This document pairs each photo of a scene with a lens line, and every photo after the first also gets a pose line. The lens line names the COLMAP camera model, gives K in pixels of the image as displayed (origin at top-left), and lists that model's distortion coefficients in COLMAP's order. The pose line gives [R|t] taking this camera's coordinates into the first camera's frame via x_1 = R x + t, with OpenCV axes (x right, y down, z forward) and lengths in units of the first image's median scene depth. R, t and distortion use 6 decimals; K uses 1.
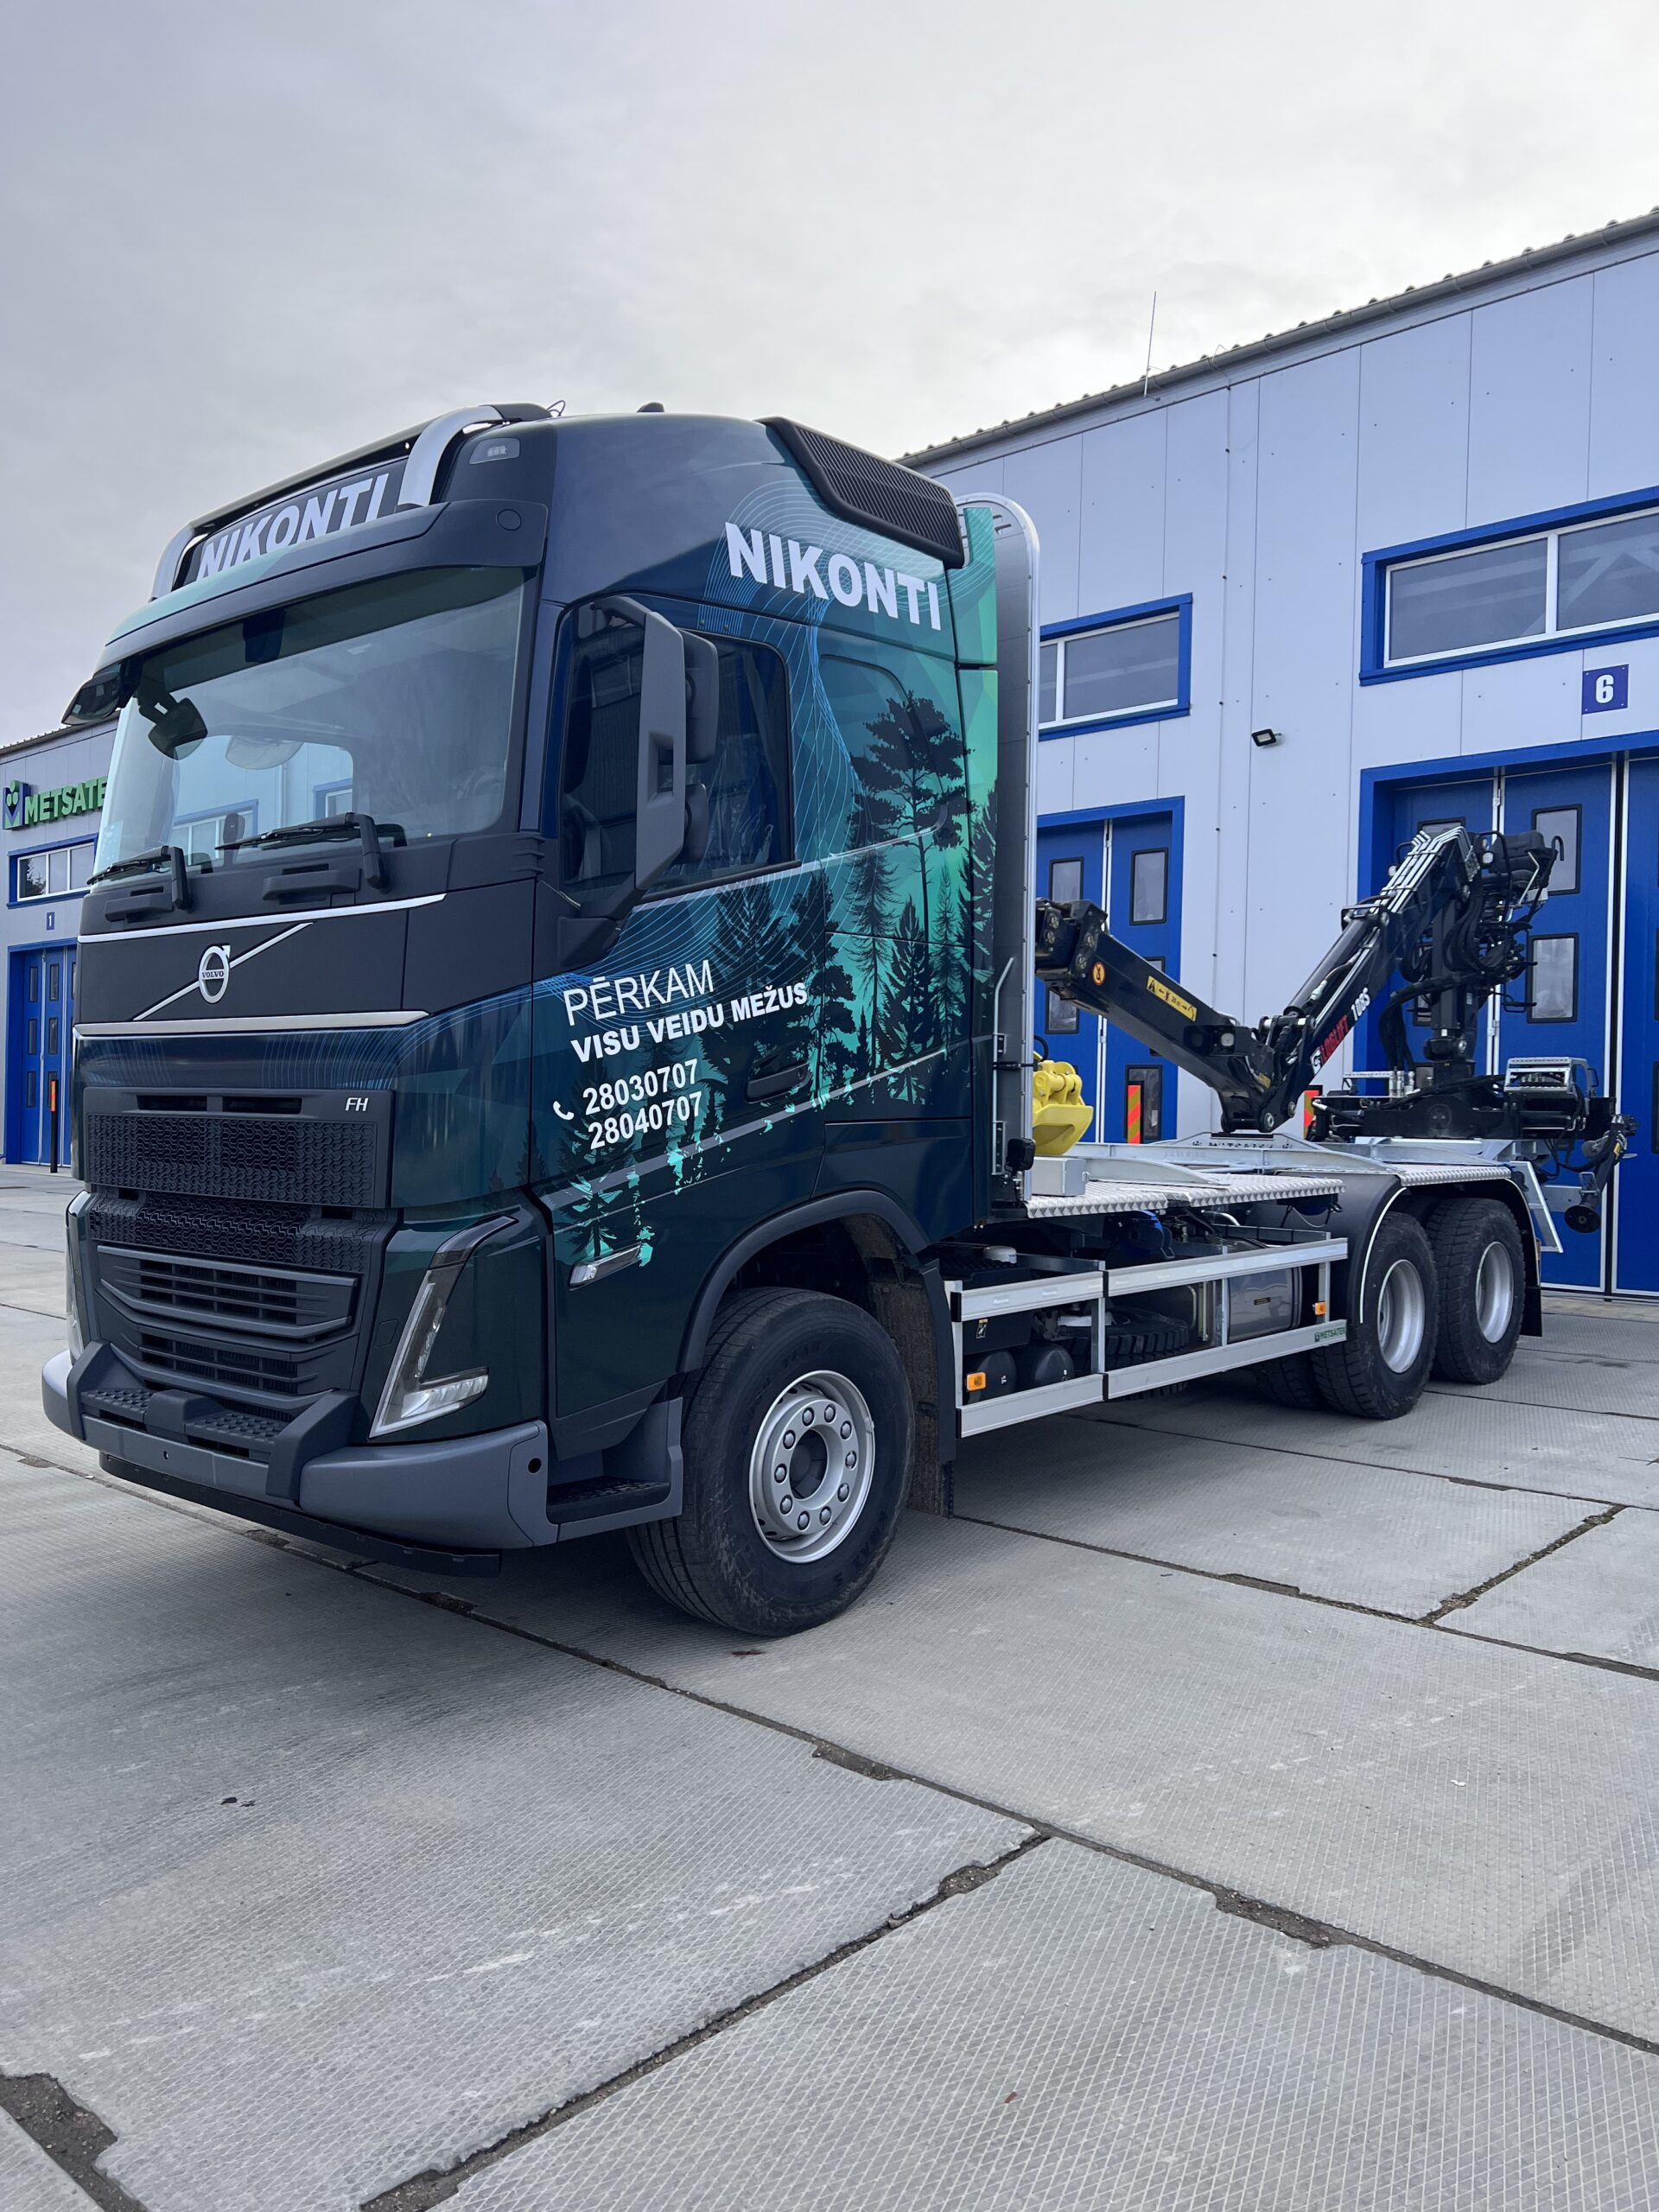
lens RADIAL K [[1657.7, 0, 829.5], [0, 1657.7, 1106.0], [0, 0, 1]] dist [0.098000, -0.212575]
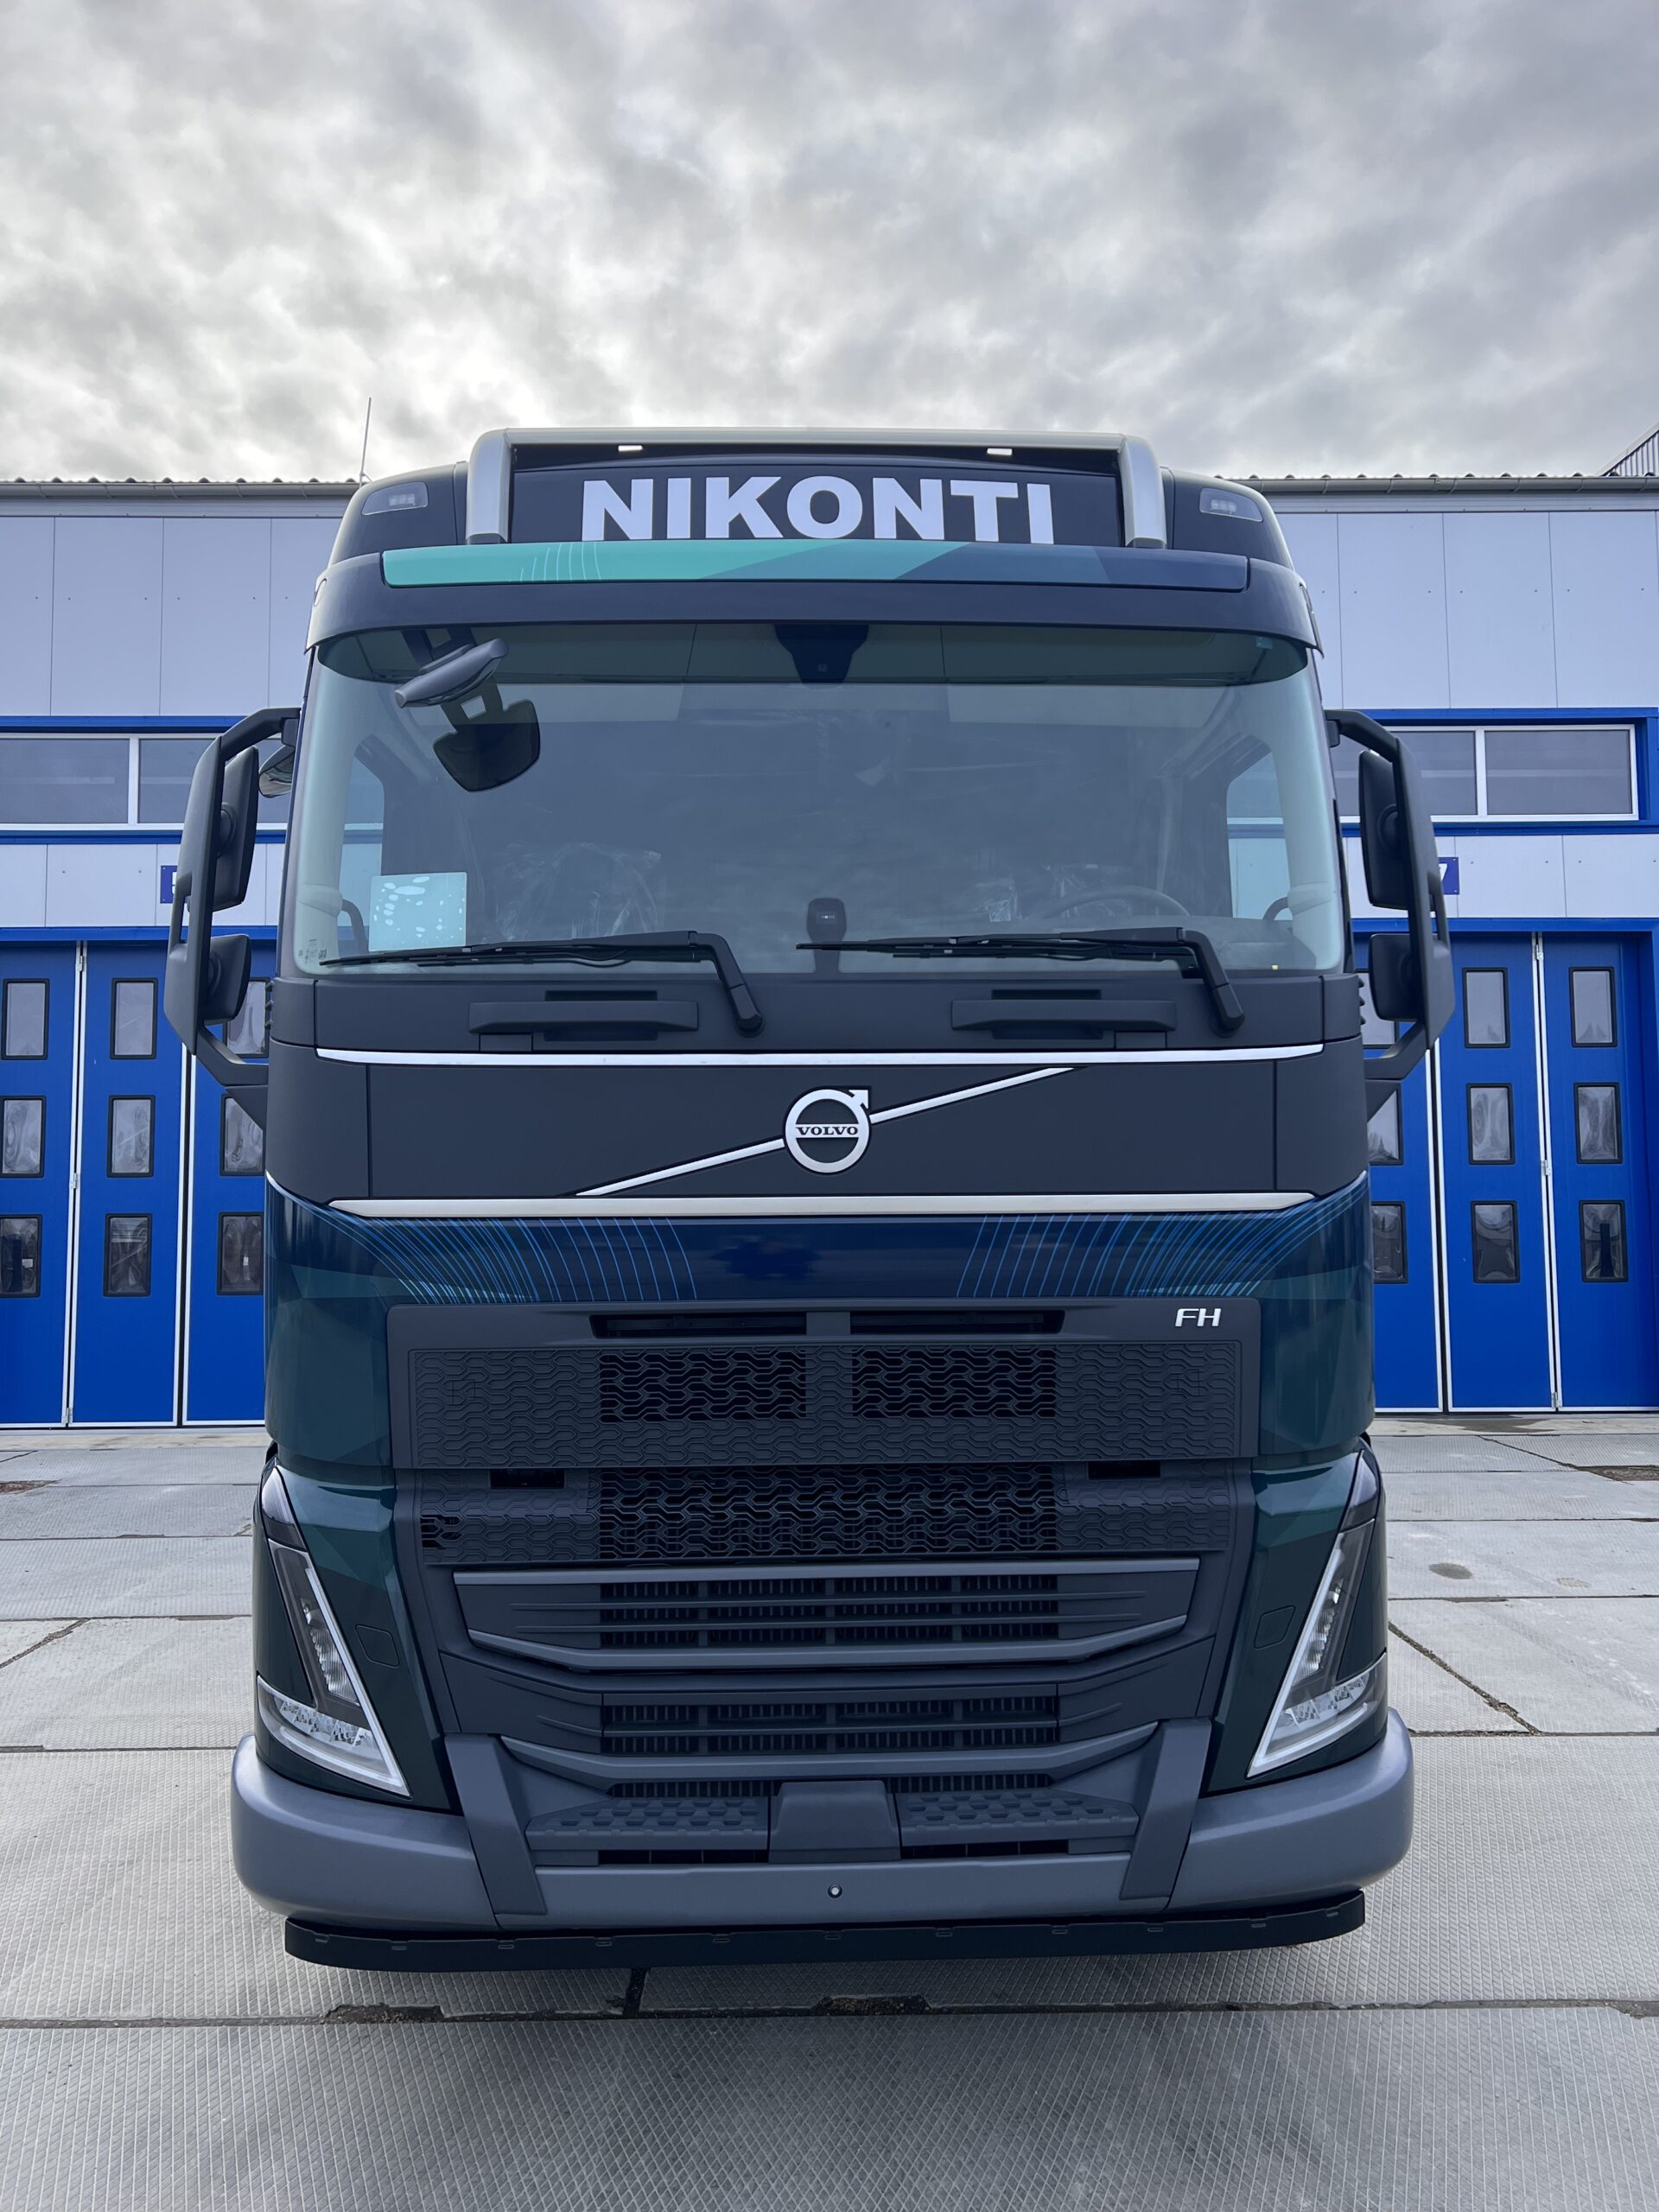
lens RADIAL K [[1665.7, 0, 829.5], [0, 1665.7, 1106.0], [0, 0, 1]] dist [0.060056, -0.070611]
pose [[0.733886, 0.031990, 0.678519, -0.823105], [0.020299, 0.997412, -0.068979, -0.042401], [-0.678969, 0.064396, 0.731337, 0.509855]]
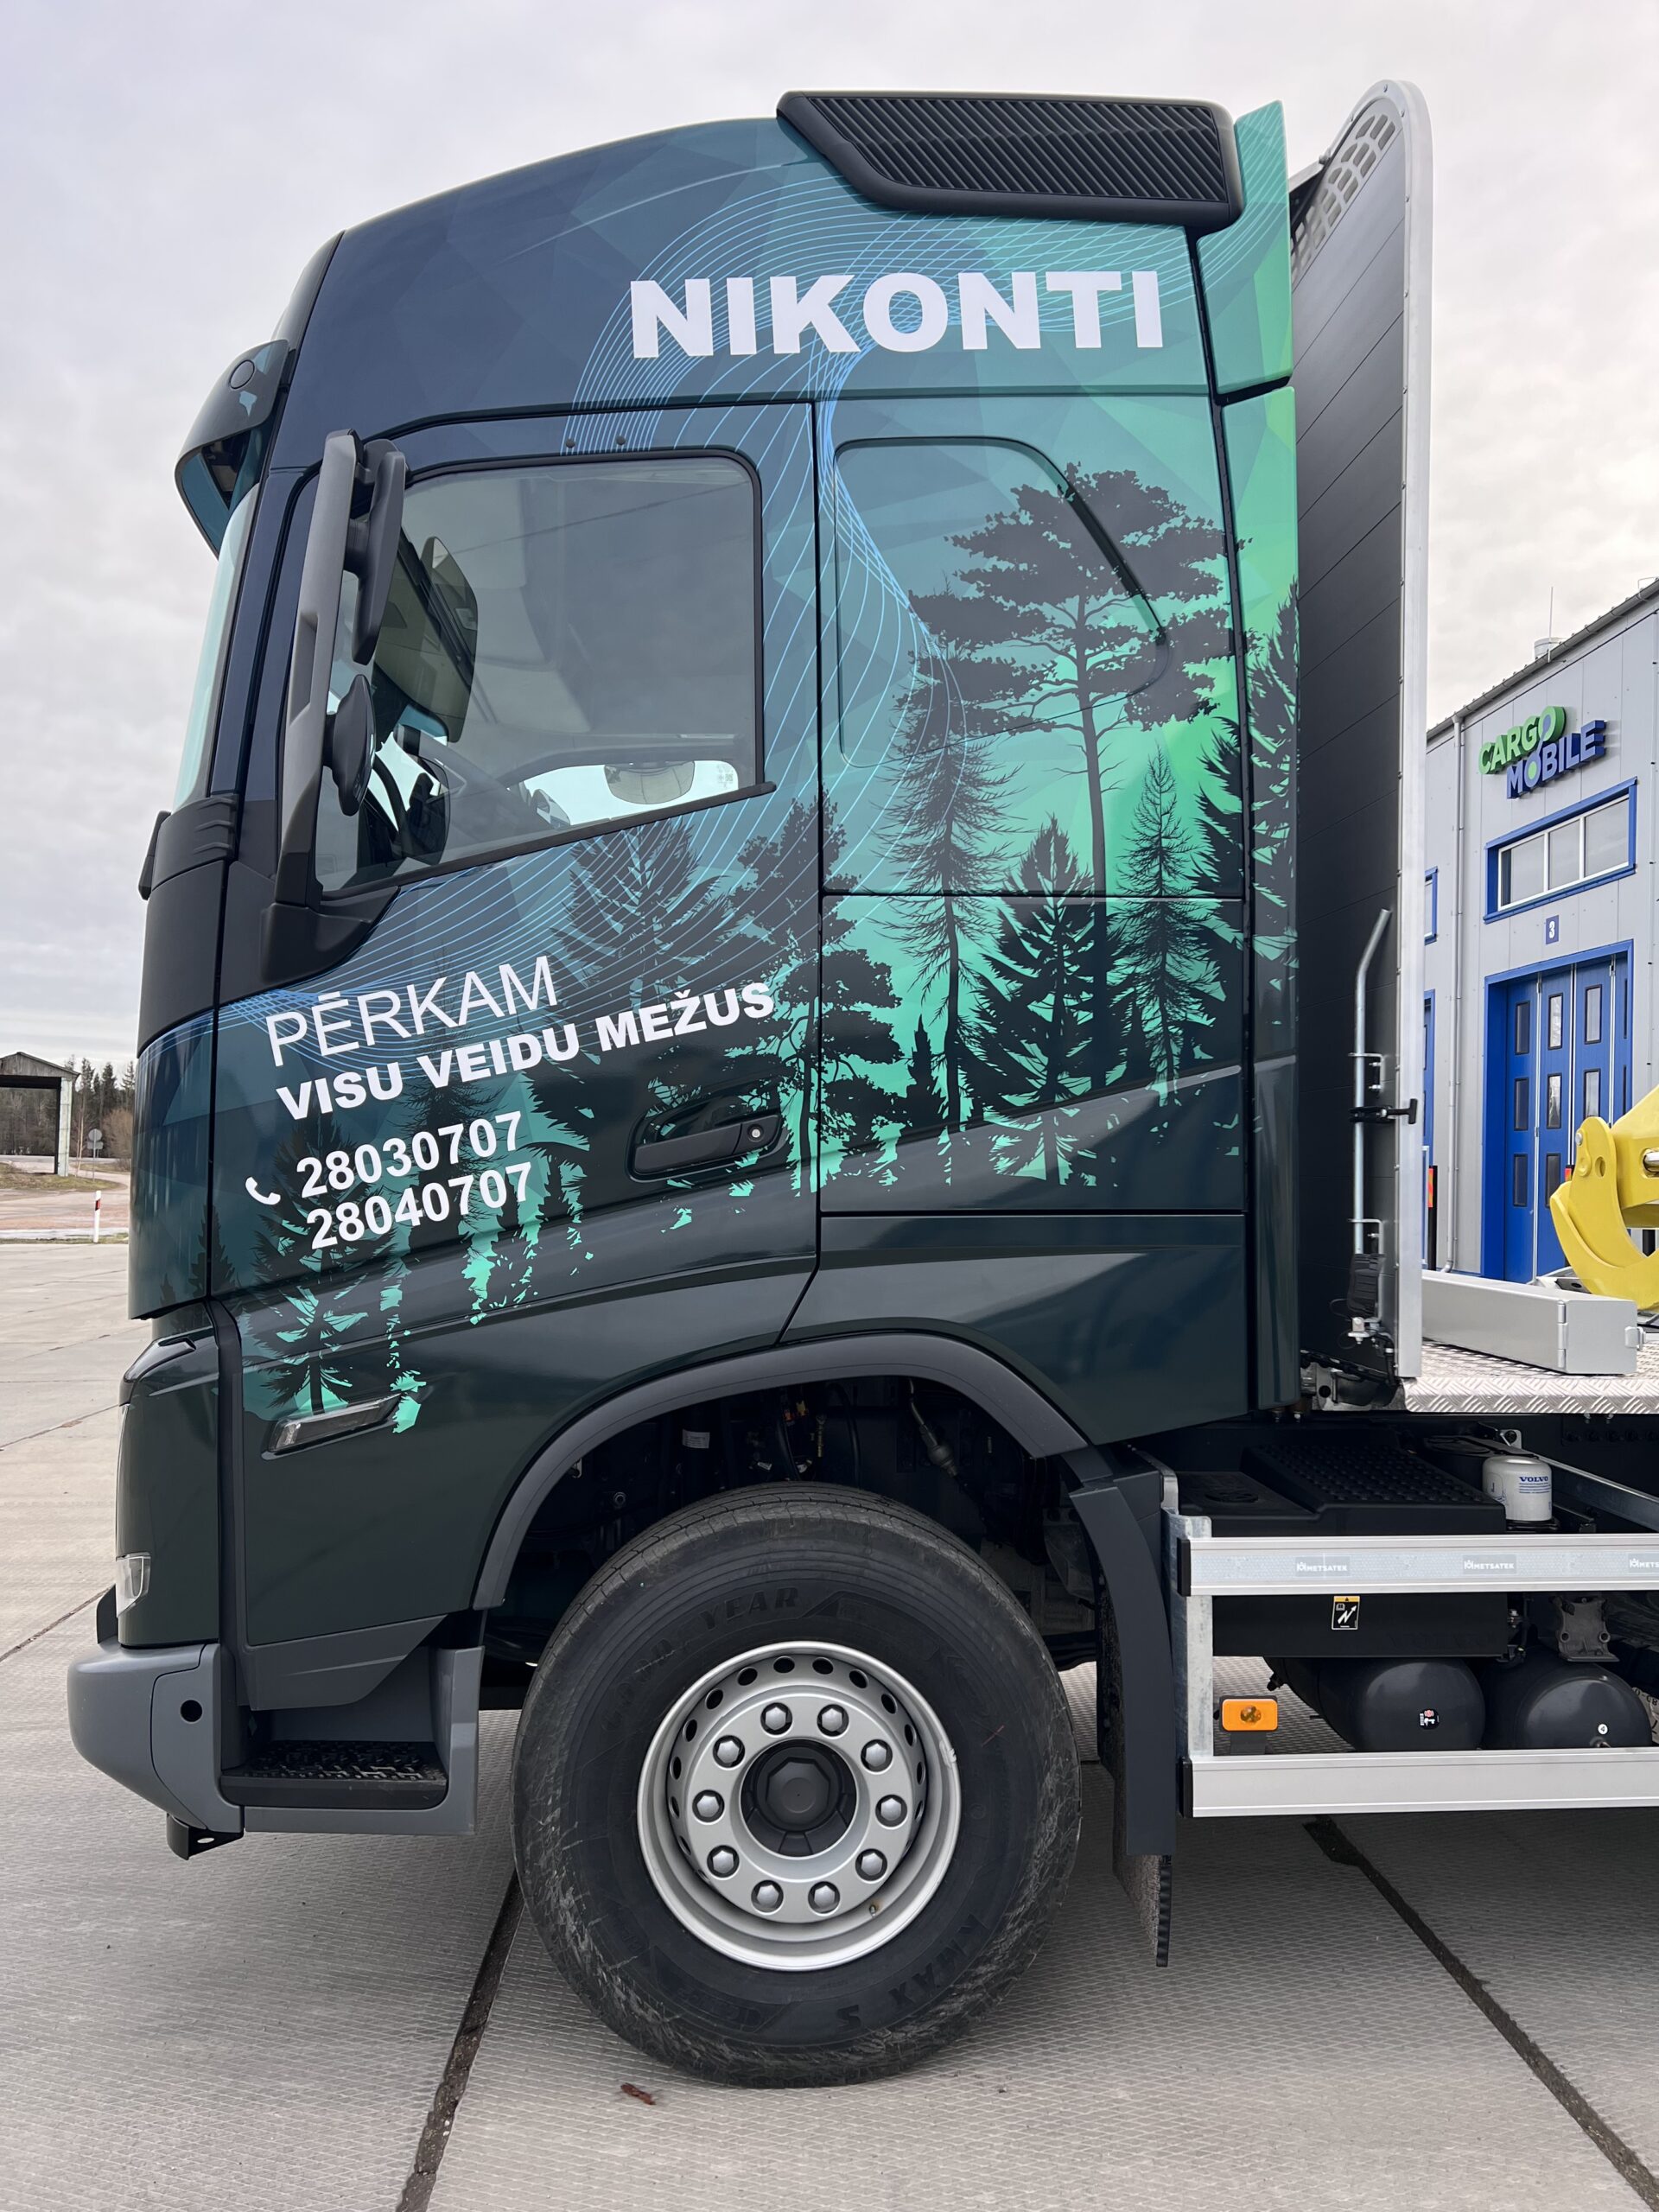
lens RADIAL K [[1657.7, 0, 829.5], [0, 1657.7, 1106.0], [0, 0, 1]] dist [0.098000, -0.212575]
pose [[0.696705, -0.034196, -0.716542, 0.445553], [-0.006182, 0.998540, -0.053664, 0.002983], [0.717331, 0.041818, 0.695477, 0.619368]]
